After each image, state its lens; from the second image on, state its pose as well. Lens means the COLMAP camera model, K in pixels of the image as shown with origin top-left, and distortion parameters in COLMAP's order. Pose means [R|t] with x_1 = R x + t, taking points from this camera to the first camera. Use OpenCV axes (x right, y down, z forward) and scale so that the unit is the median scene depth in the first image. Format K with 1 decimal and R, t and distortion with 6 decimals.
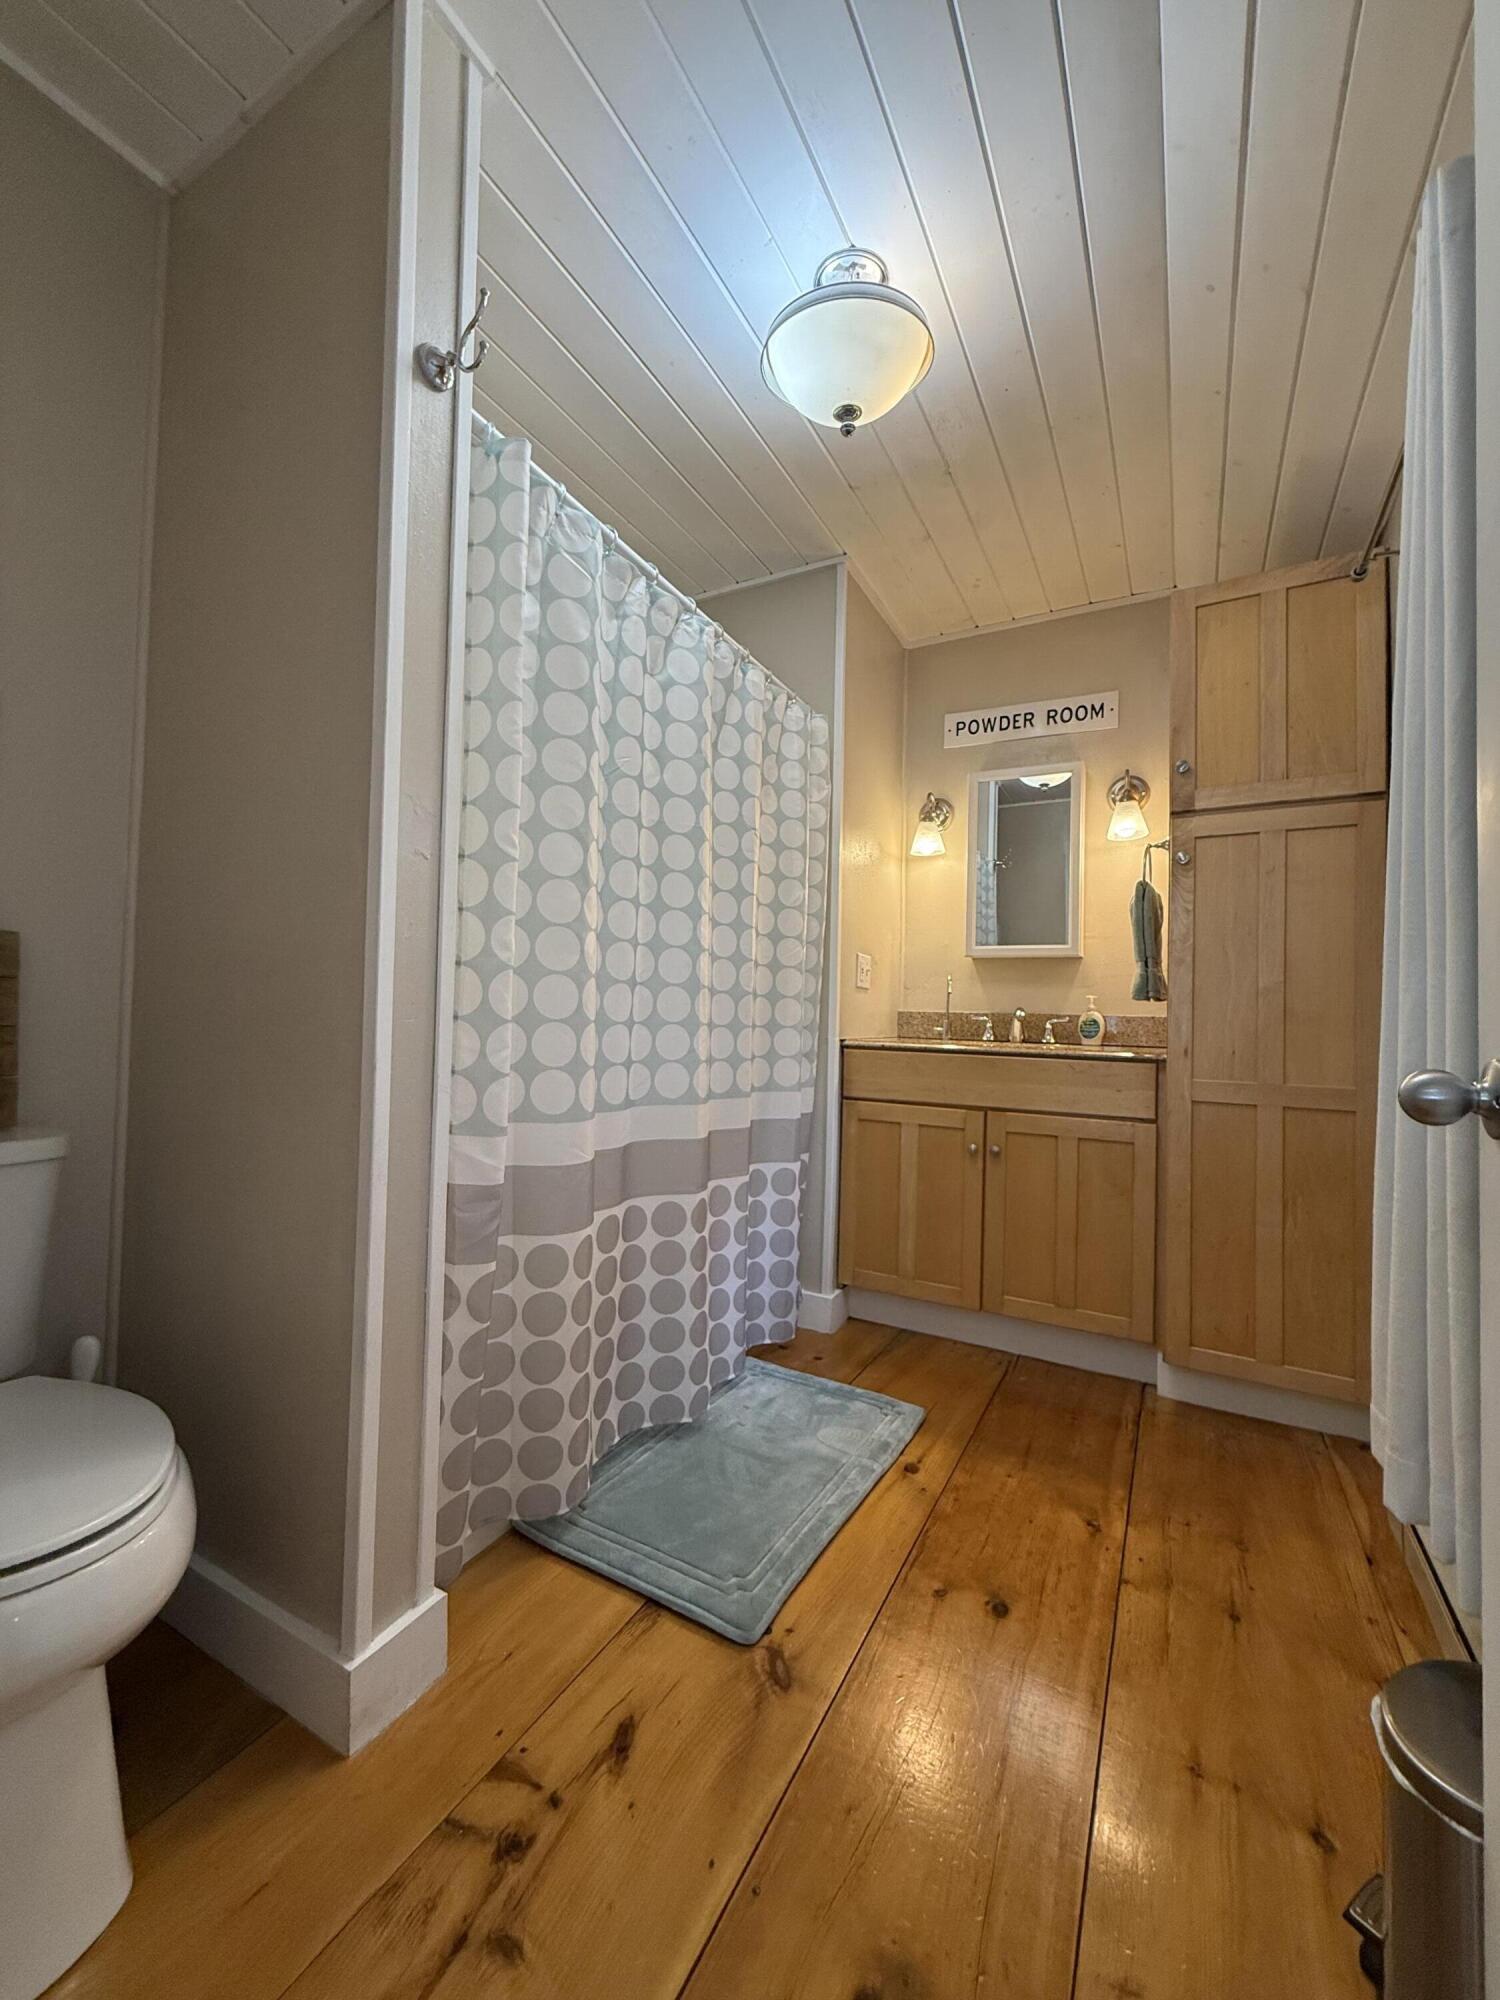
lens RADIAL K [[796.7, 0, 758.8], [0, 796.7, 995.5], [0, 0, 1]] dist [-0.001543, -0.000286]
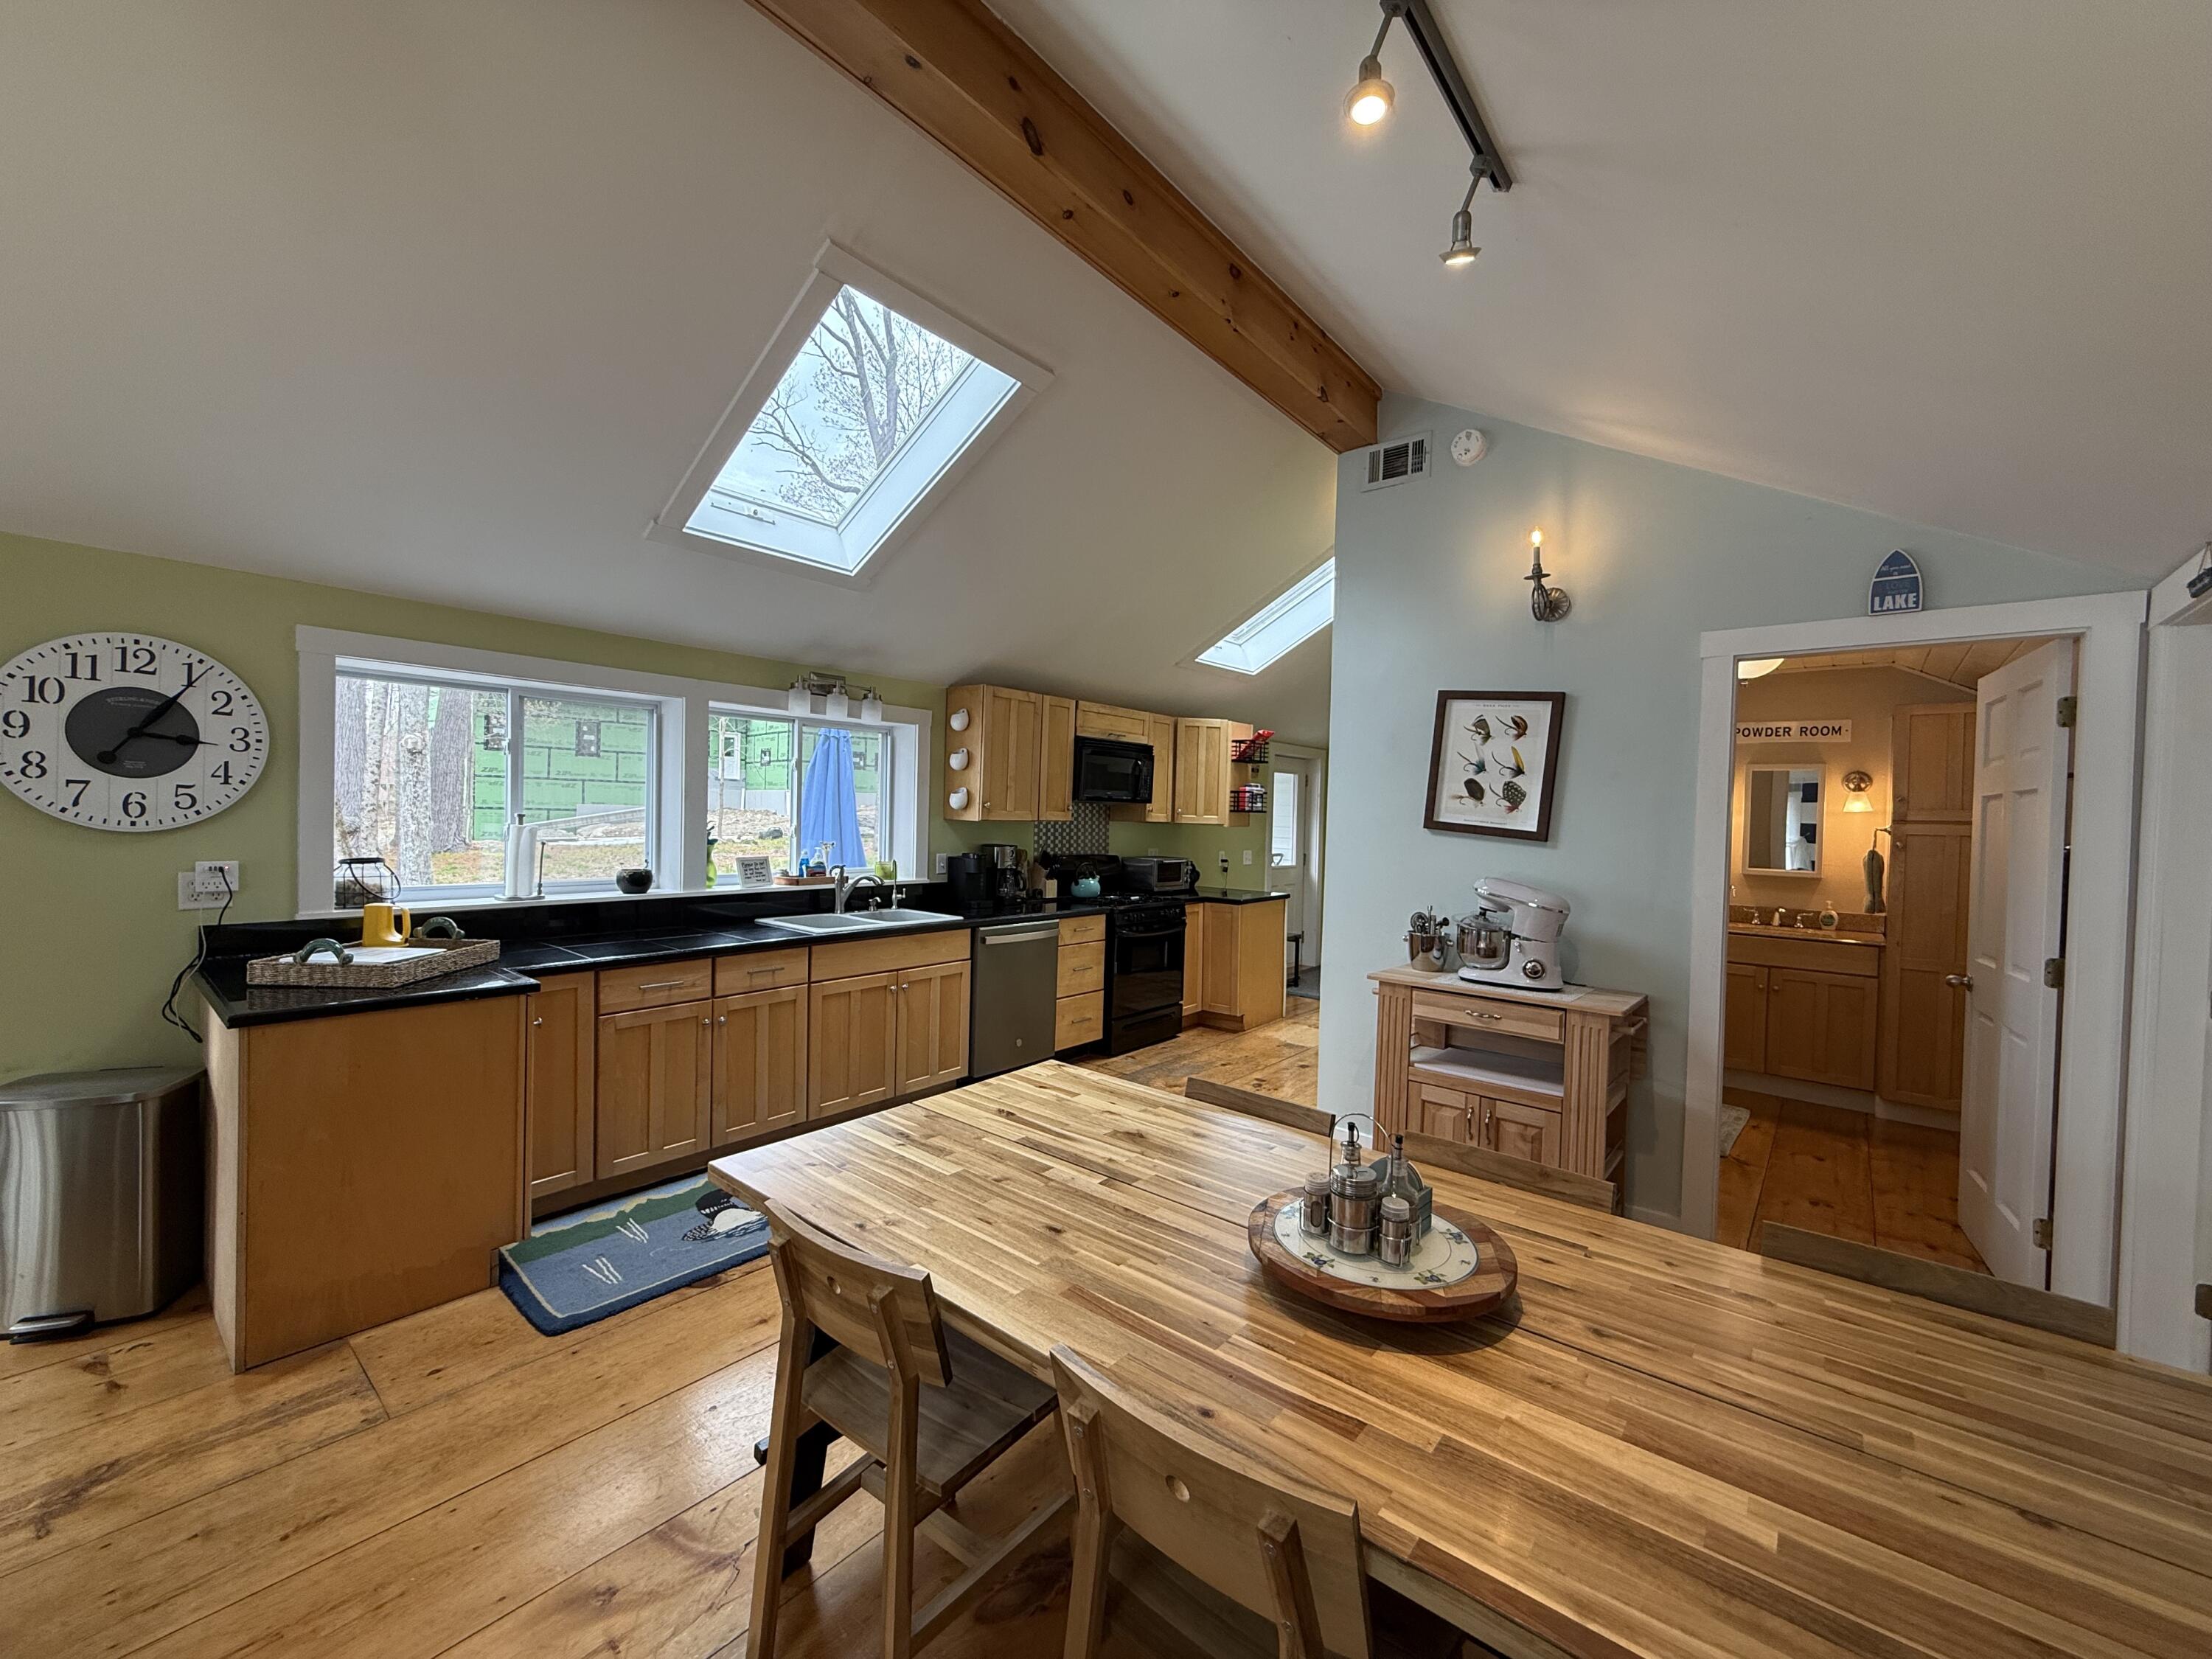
lens RADIAL K [[881.2, 0, 1102.9], [0, 881.2, 829.5], [0, 0, 1]] dist [-0.001543, -0.000286]
pose [[0.977631, 0.003875, -0.210293, -0.856316], [0.003279, 0.999428, 0.033659, -0.267719], [0.210303, -0.033596, 0.977059, -1.407970]]
